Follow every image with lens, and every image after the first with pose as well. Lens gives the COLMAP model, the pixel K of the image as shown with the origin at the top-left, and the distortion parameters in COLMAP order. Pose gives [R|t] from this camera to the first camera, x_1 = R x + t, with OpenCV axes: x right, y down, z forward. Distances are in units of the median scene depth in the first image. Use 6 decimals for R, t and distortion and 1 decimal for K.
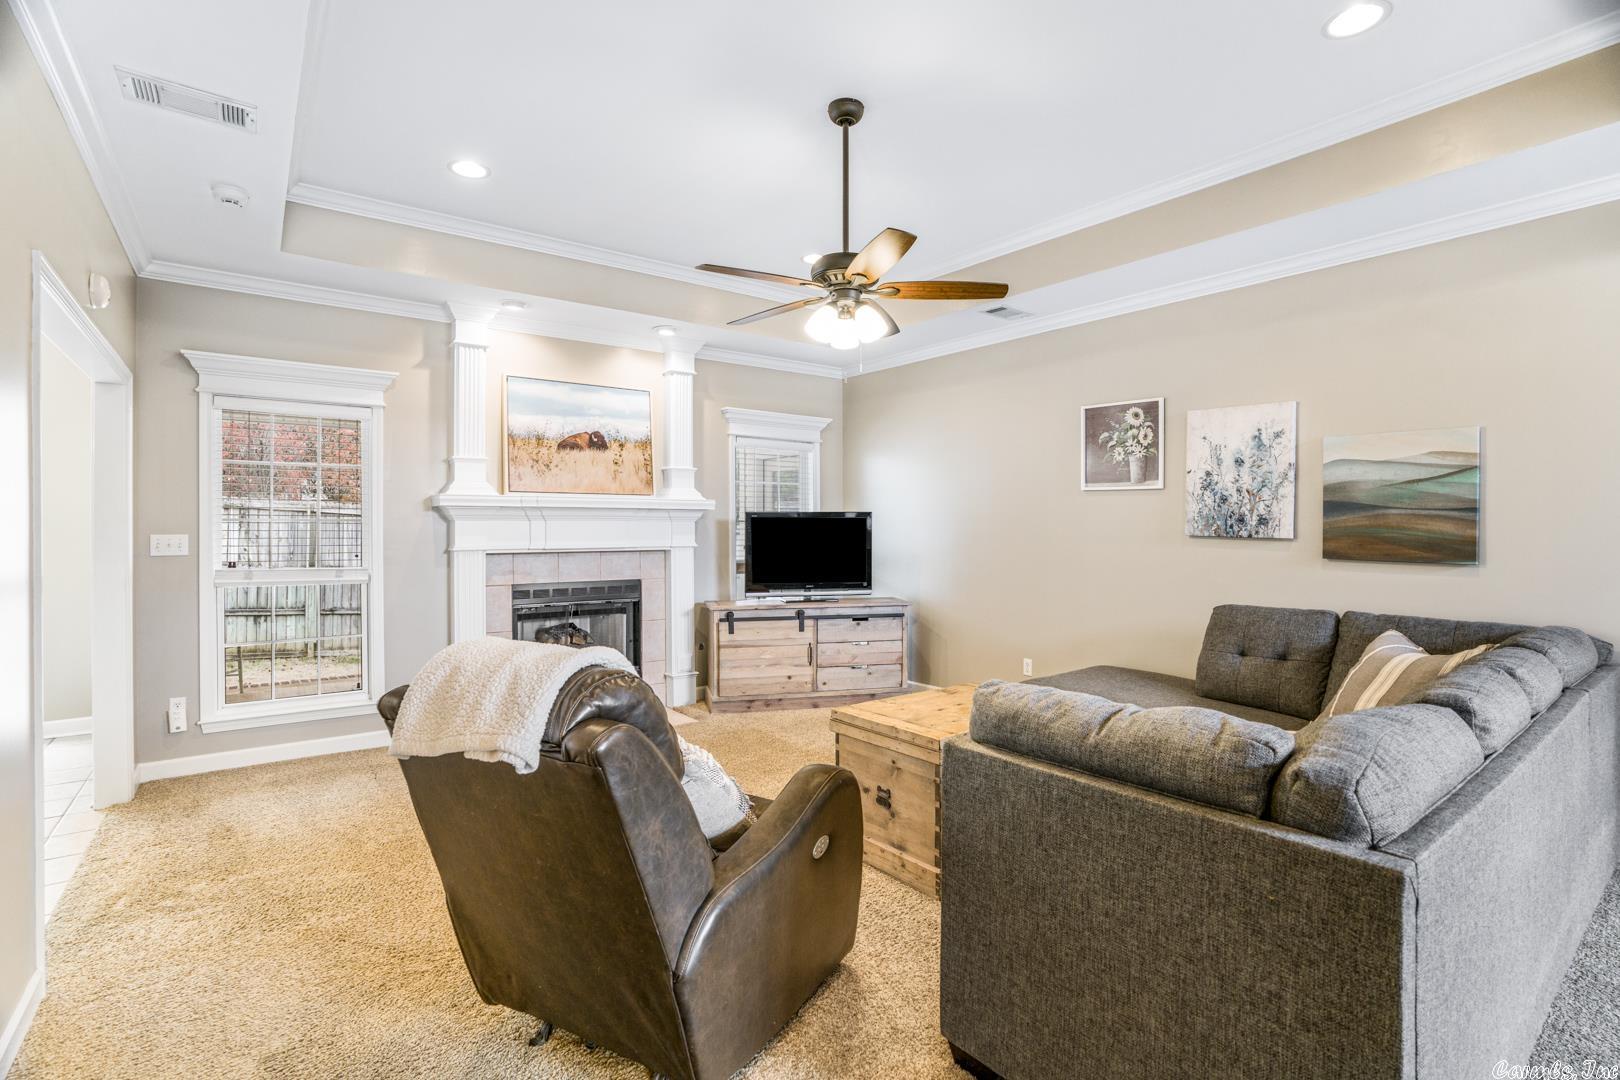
lens RADIAL K [[757.3, 0, 805.1], [0, 757.3, 518.1], [0, 0, 1]] dist [-0.042582, 0.008228]
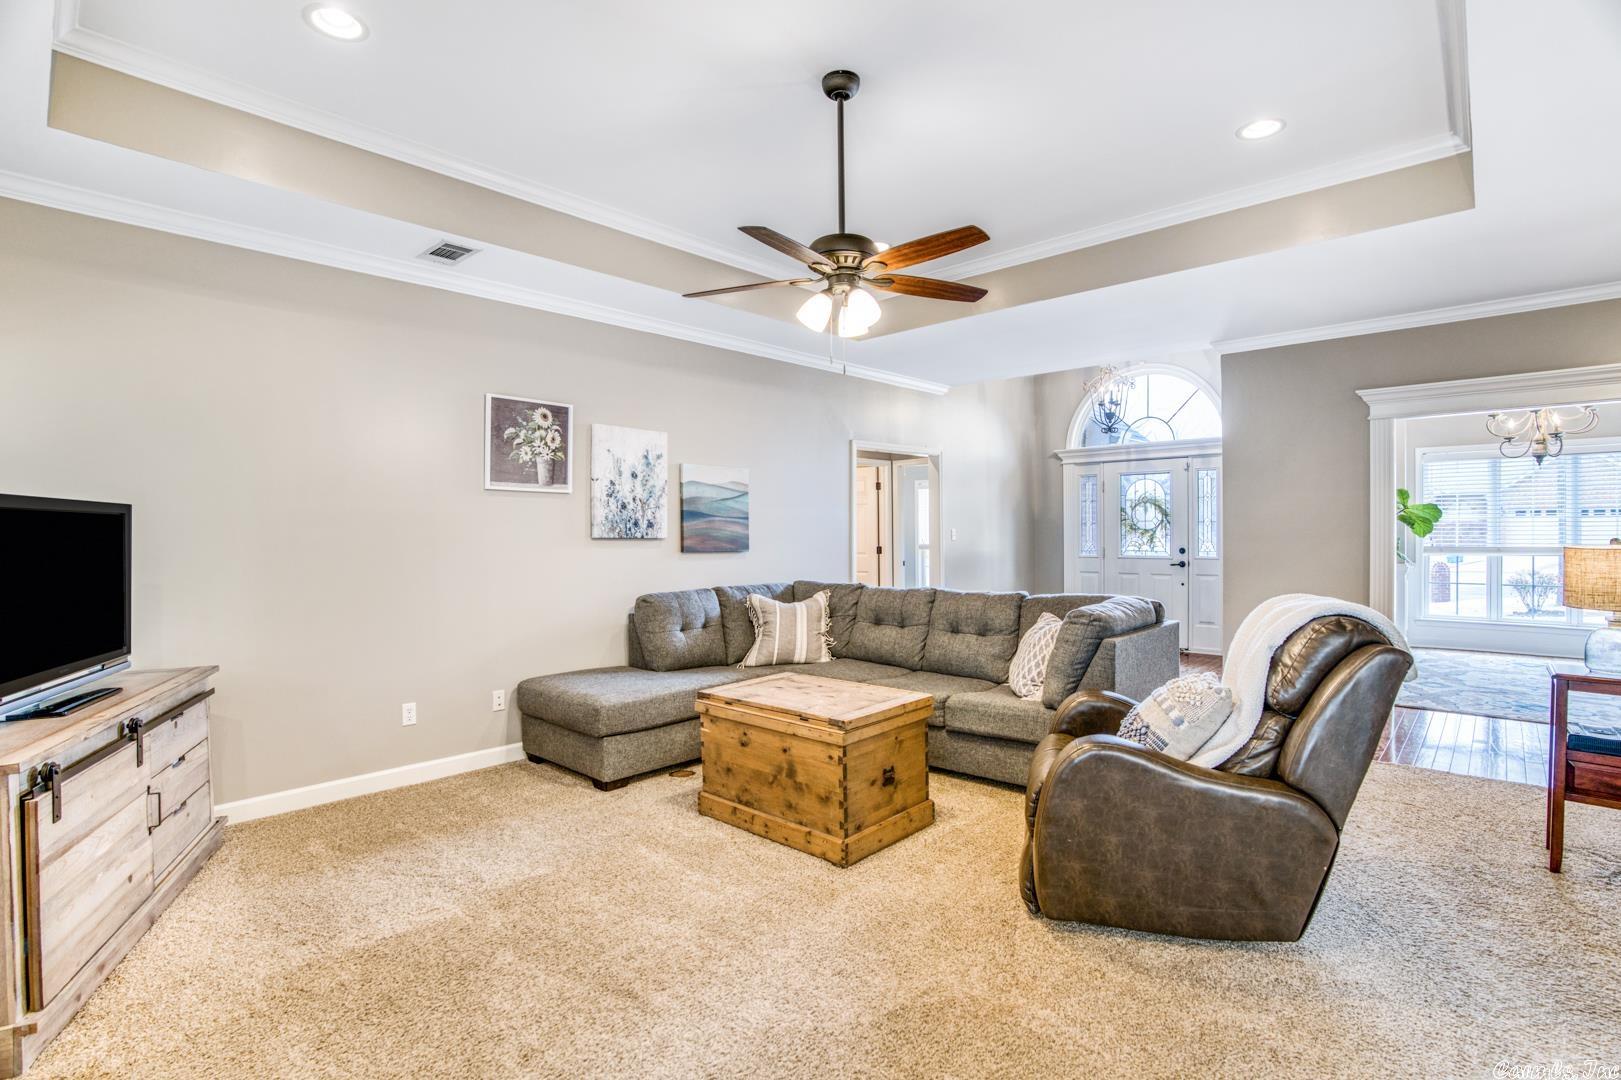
lens RADIAL K [[757.8, 0, 814.3], [0, 757.8, 549.3], [0, 0, 1]] dist [-0.042582, 0.008228]
pose [[-0.170239, -0.022600, 0.985144, -0.635730], [-0.000422, 0.999739, 0.022862, 0.015006], [-0.985403, 0.003477, -0.170204, 0.878940]]
